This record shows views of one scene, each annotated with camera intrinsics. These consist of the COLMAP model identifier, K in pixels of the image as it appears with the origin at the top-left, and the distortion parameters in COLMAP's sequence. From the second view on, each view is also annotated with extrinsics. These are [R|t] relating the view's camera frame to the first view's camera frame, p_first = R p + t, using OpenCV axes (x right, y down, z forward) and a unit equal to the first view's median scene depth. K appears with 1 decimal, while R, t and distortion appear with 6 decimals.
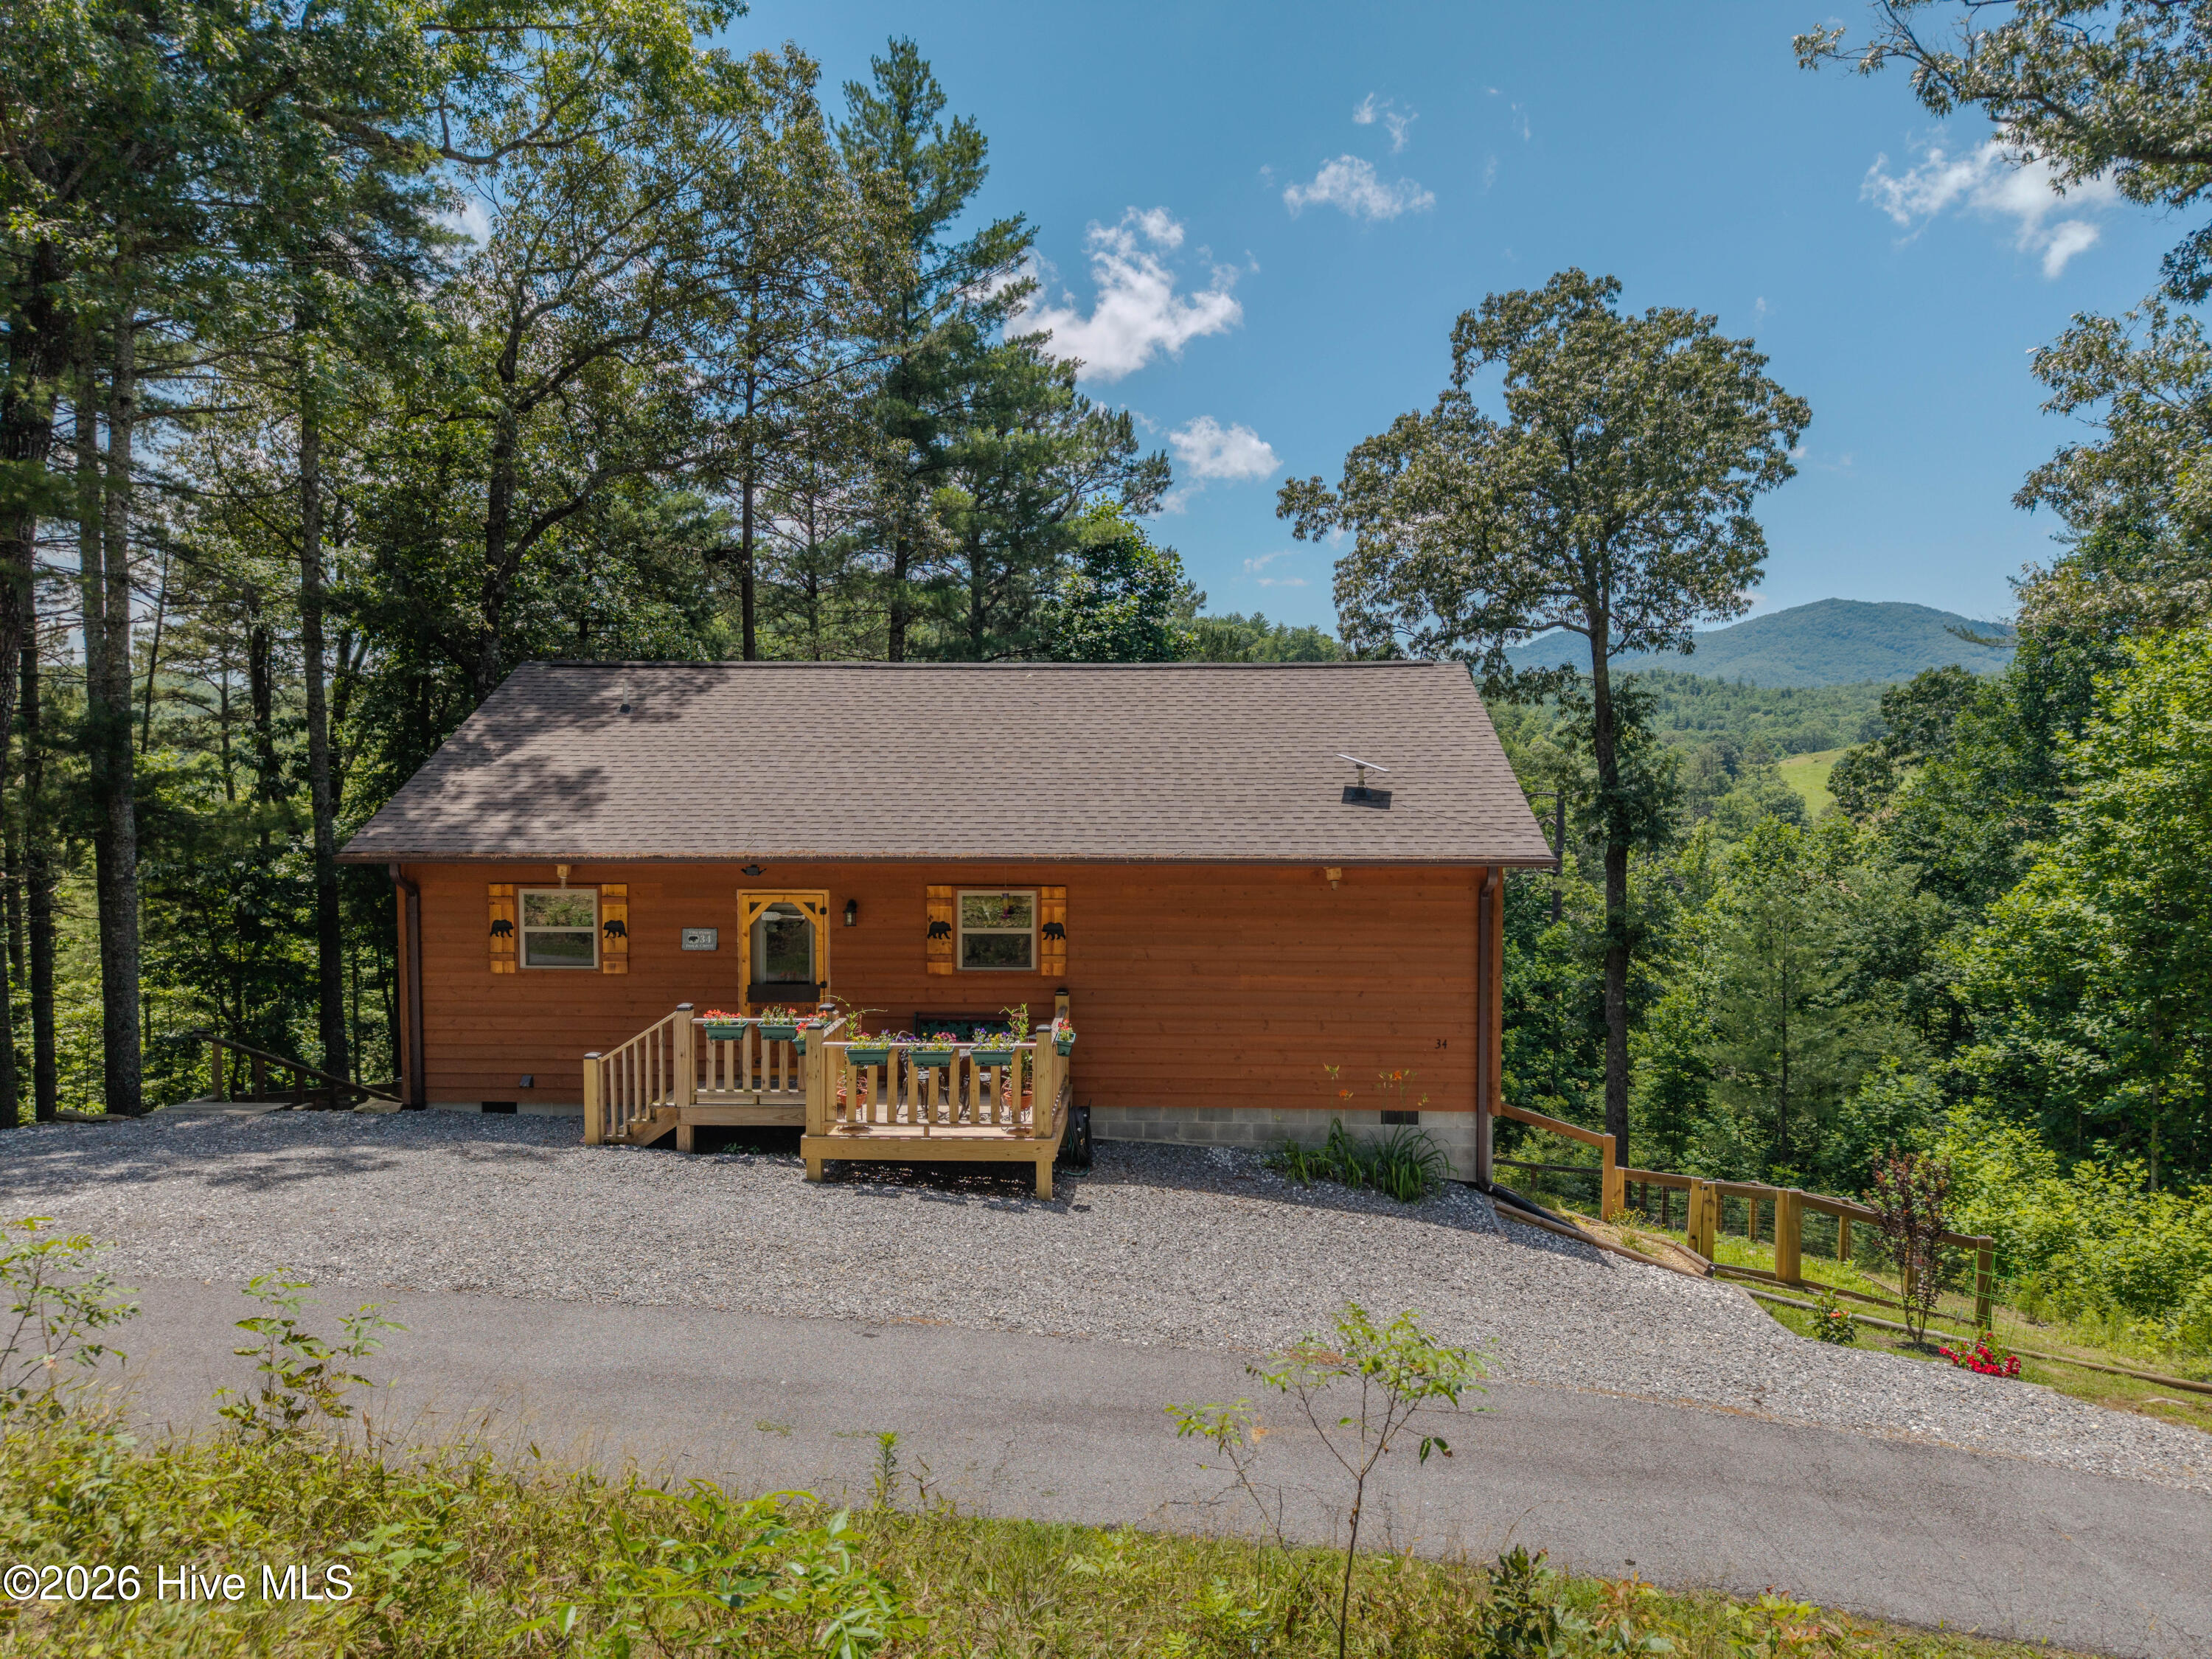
lens RADIAL K [[1510.4, 0, 1106.0], [0, 1510.4, 829.5], [0, 0, 1]] dist [0.088282, -0.108712]
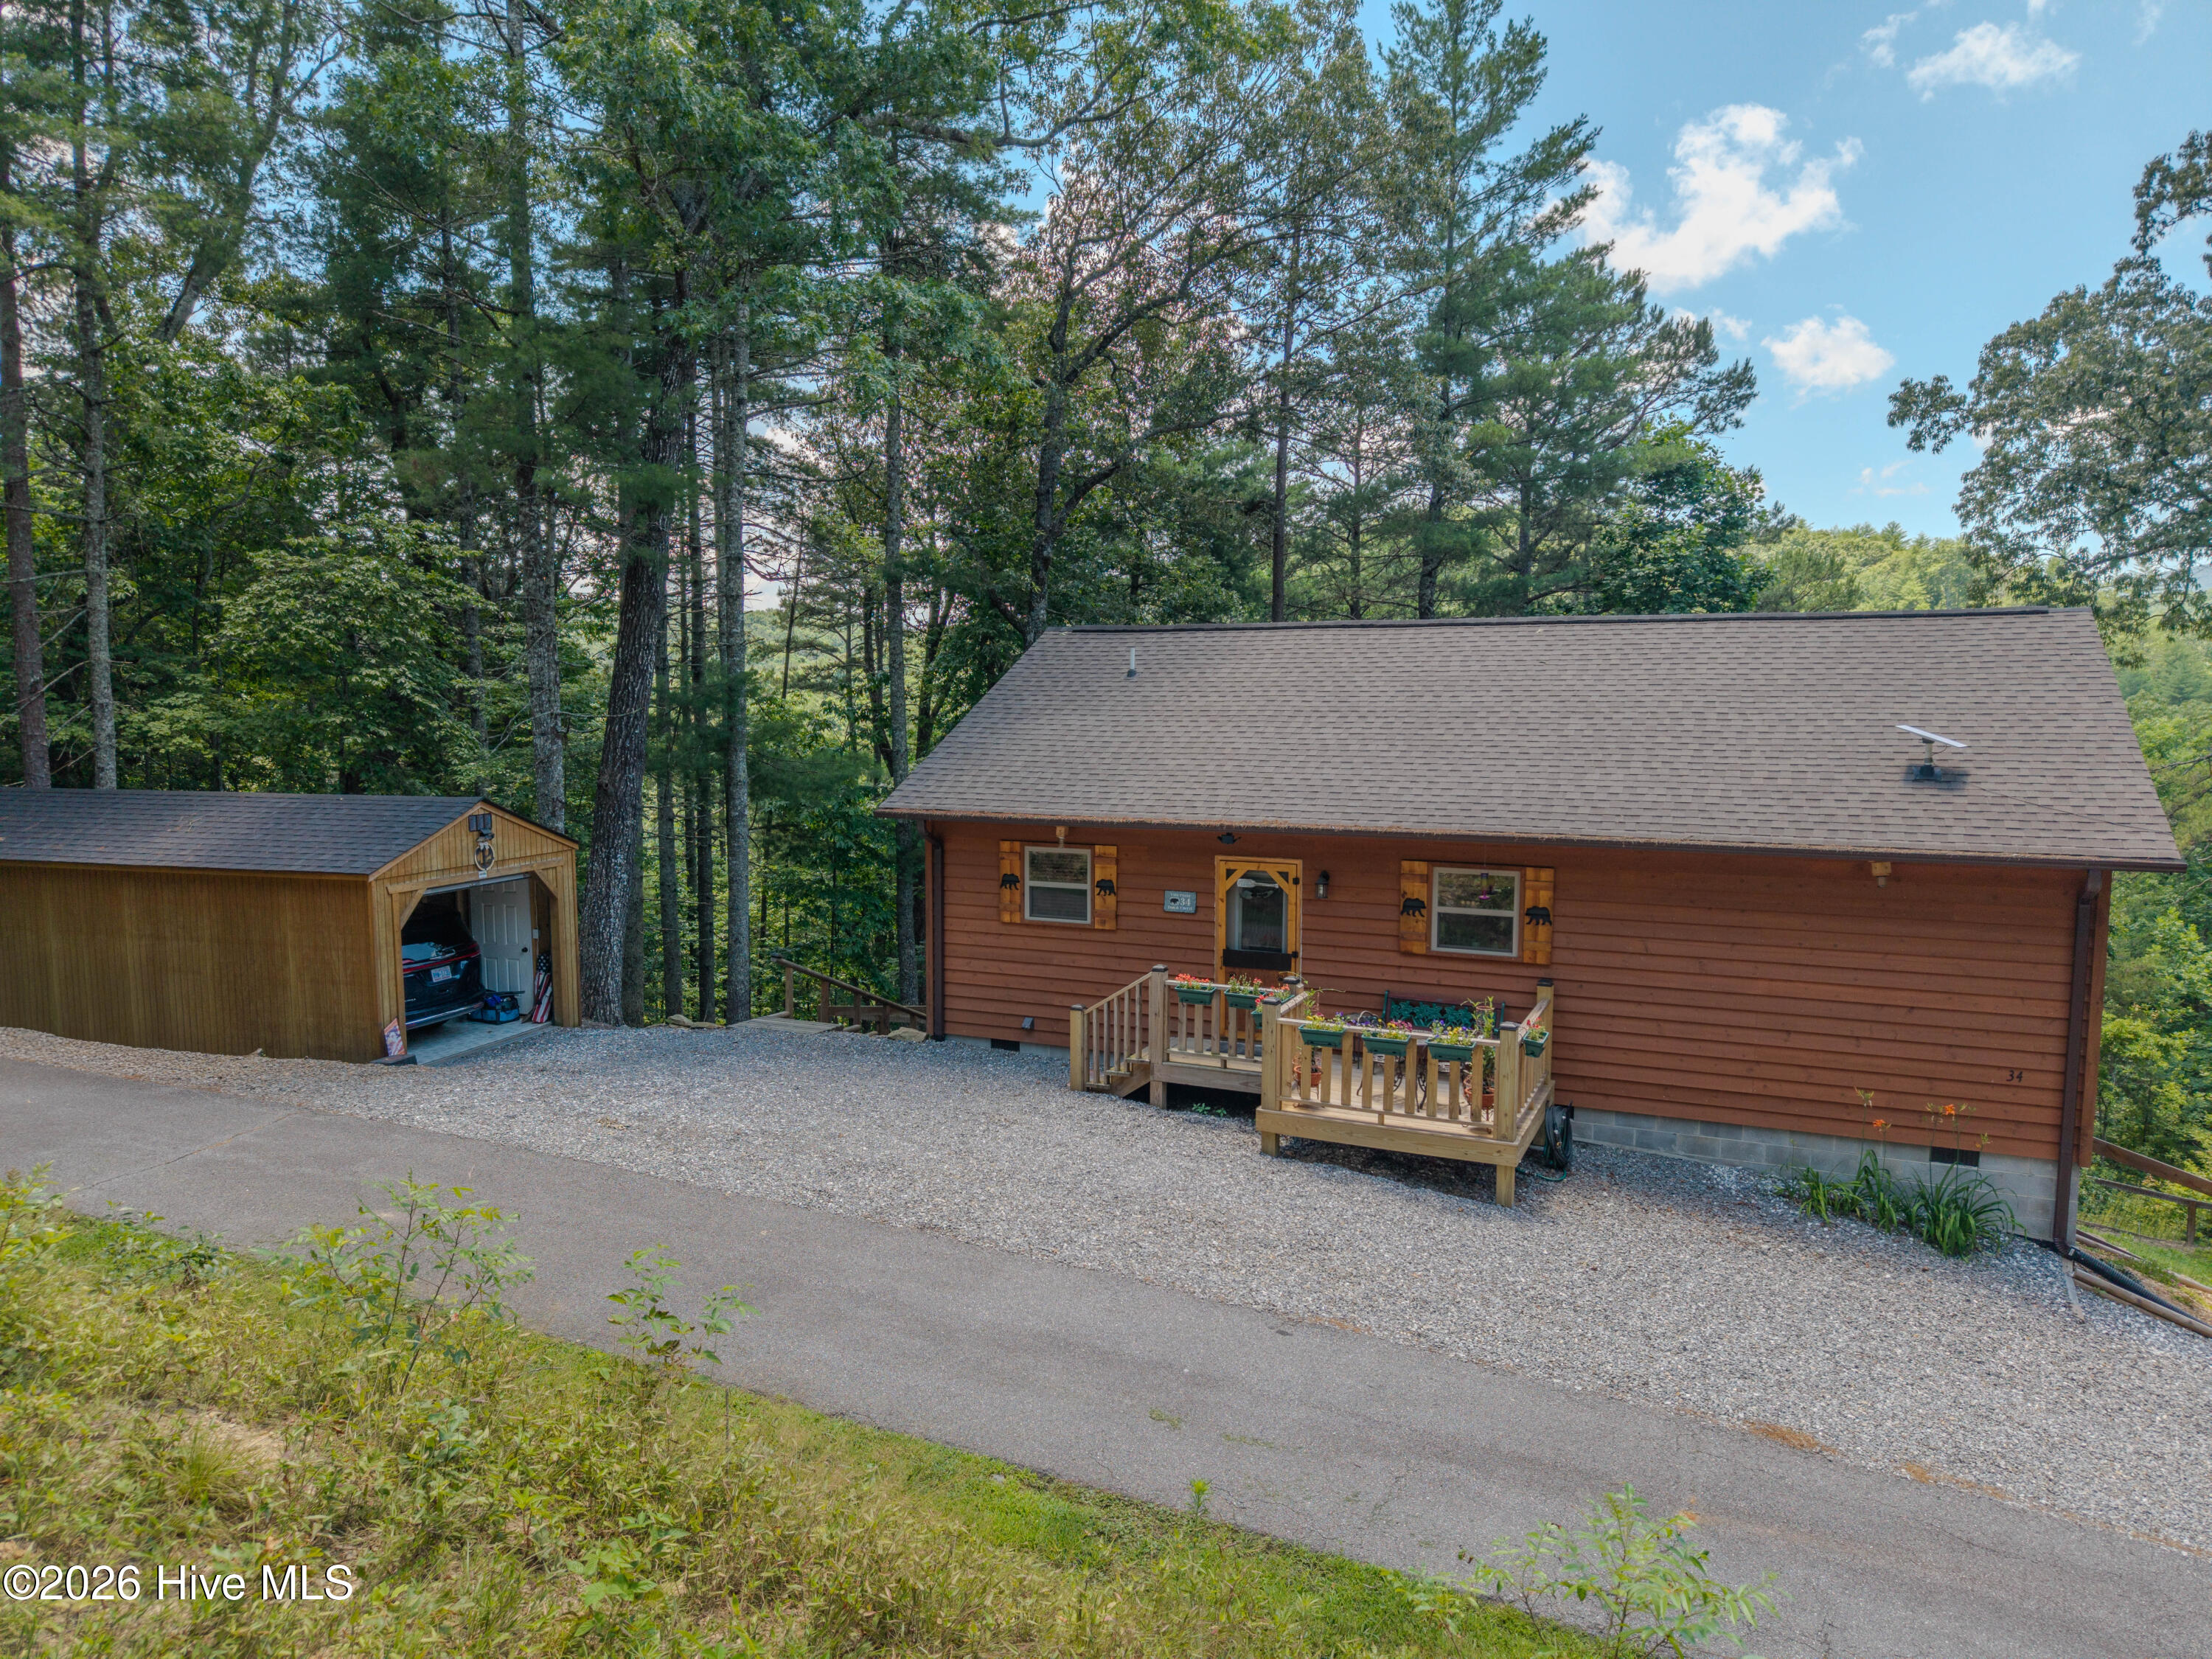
lens RADIAL K [[1504.6, 0, 1104.5], [0, 1504.6, 841.1], [0, 0, 1]] dist [0.033795, -0.003796]
pose [[0.930977, 0.038902, -0.362999, 0.029327], [-0.019057, 0.998129, 0.058094, -0.015100], [0.364580, -0.047167, 0.929977, 0.022035]]
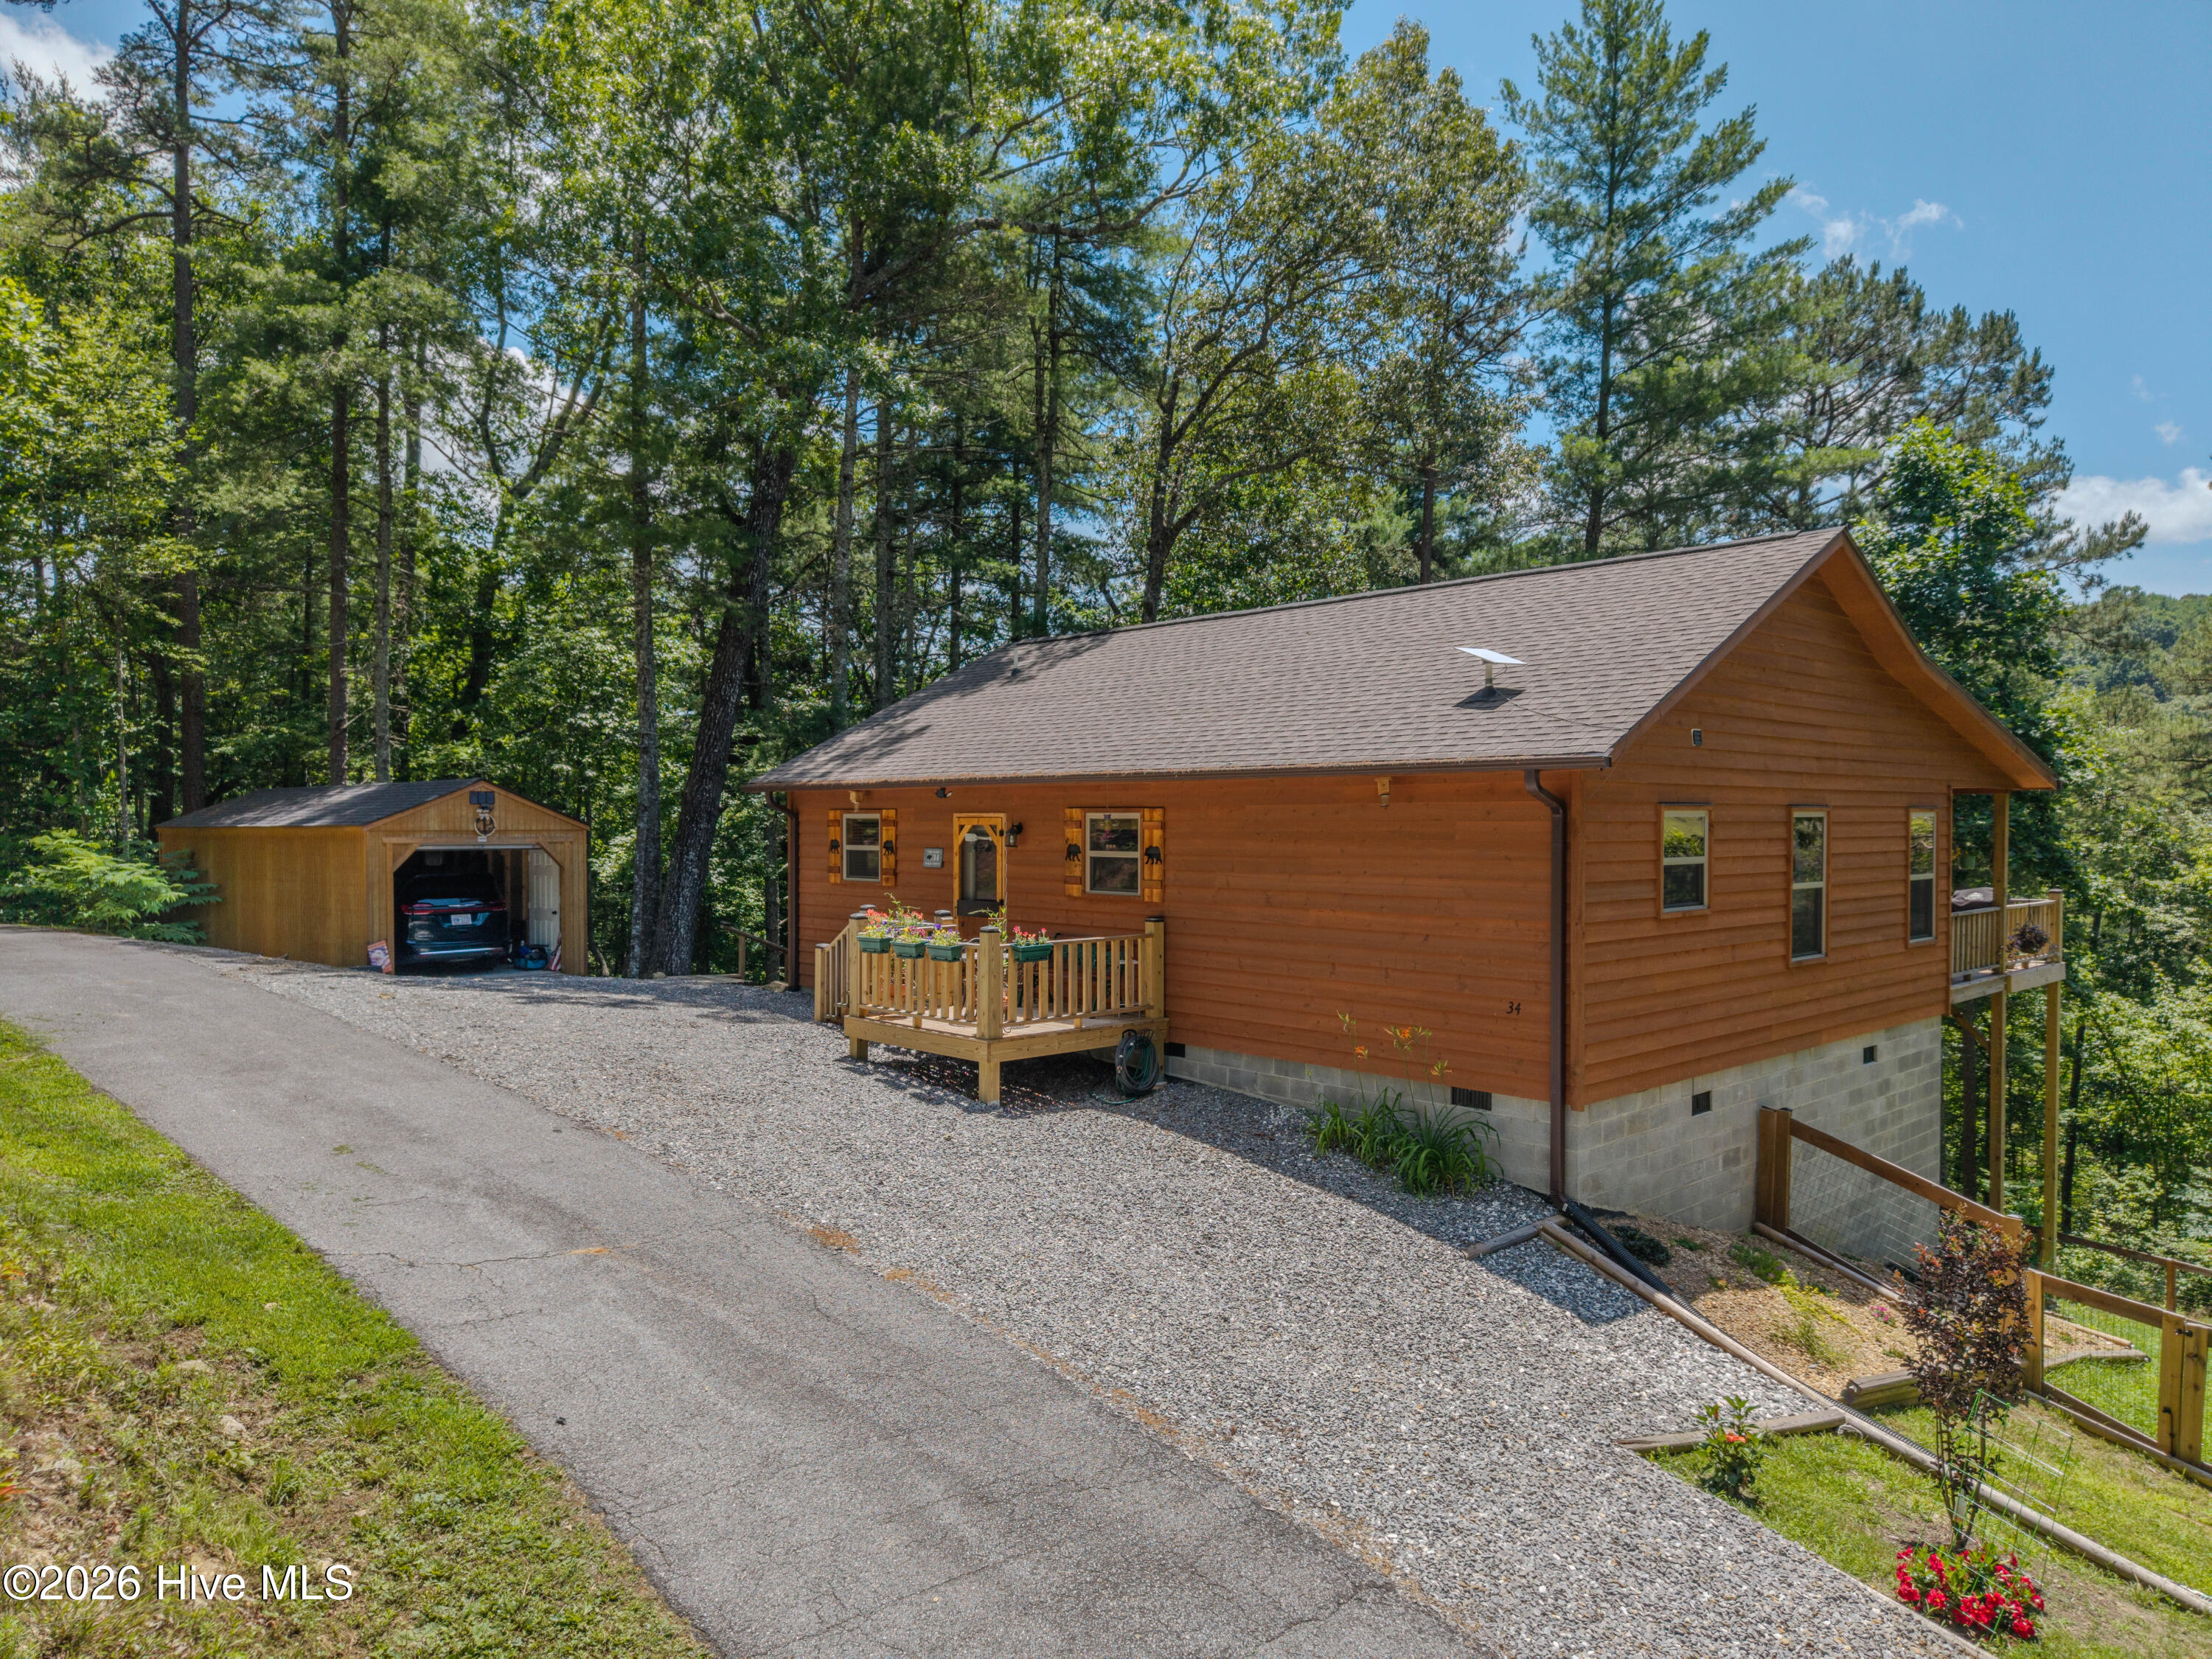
lens RADIAL K [[1507.0, 0, 1093.9], [0, 1507.0, 841.2], [0, 0, 1]] dist [0.051673, -0.031894]
pose [[0.706511, 0.009563, -0.707638, 0.333777], [-0.031550, 0.999340, -0.017995, 0.042230], [0.706999, 0.035039, 0.706346, 0.168123]]
